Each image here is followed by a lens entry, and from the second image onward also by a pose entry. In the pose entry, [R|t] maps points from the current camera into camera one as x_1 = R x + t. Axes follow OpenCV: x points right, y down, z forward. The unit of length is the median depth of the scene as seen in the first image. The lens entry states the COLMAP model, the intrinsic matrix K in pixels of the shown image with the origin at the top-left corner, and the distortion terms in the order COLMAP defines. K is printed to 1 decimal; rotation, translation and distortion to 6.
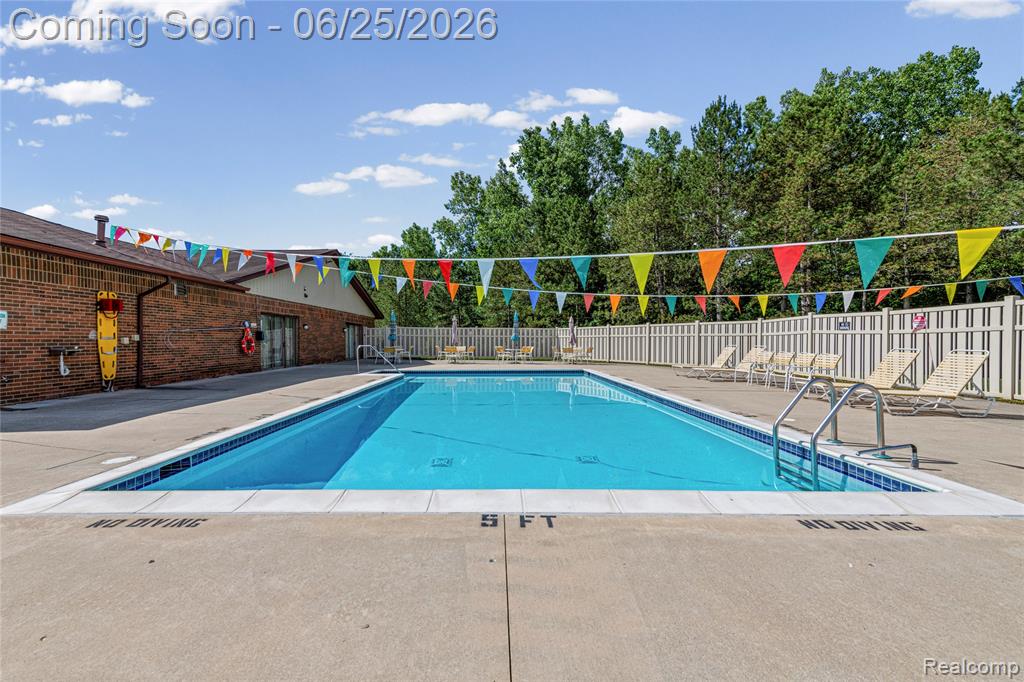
lens RADIAL K [[405.9, 0, 505.7], [0, 405.9, 344.1], [0, 0, 1]] dist [0.008255, -0.000019]
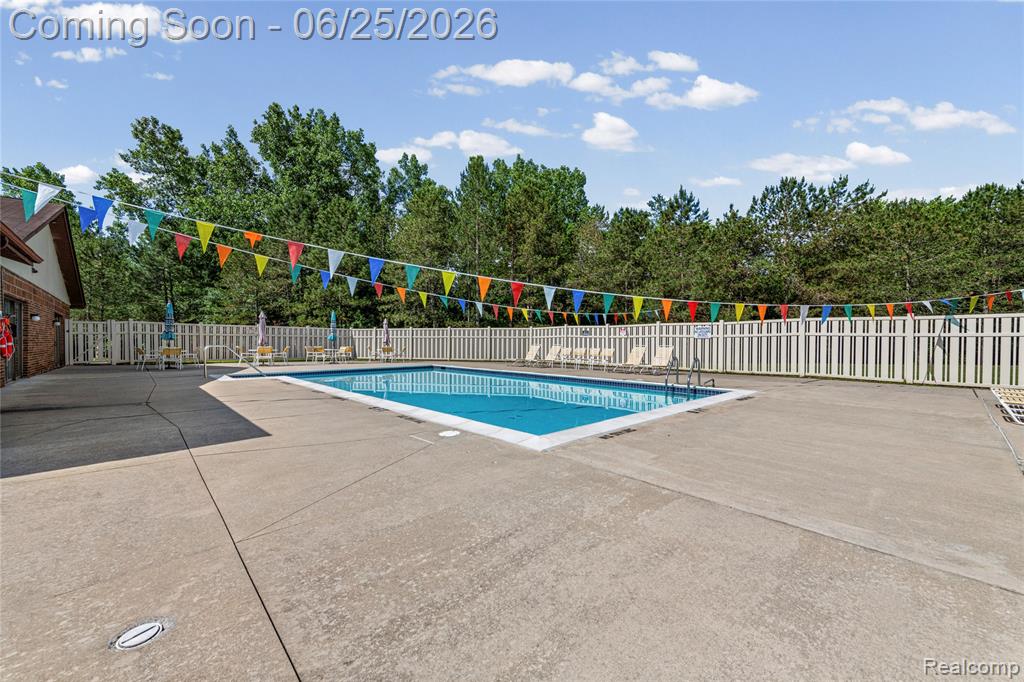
lens RADIAL K [[396.2, 0, 513.0], [0, 396.2, 344.0], [0, 0, 1]] dist [0.001011, -0.000031]
pose [[0.728002, -0.000130, 0.685575, -0.321401], [0.001993, 0.999996, -0.001926, 0.002732], [-0.685572, 0.002769, 0.727999, -0.006029]]
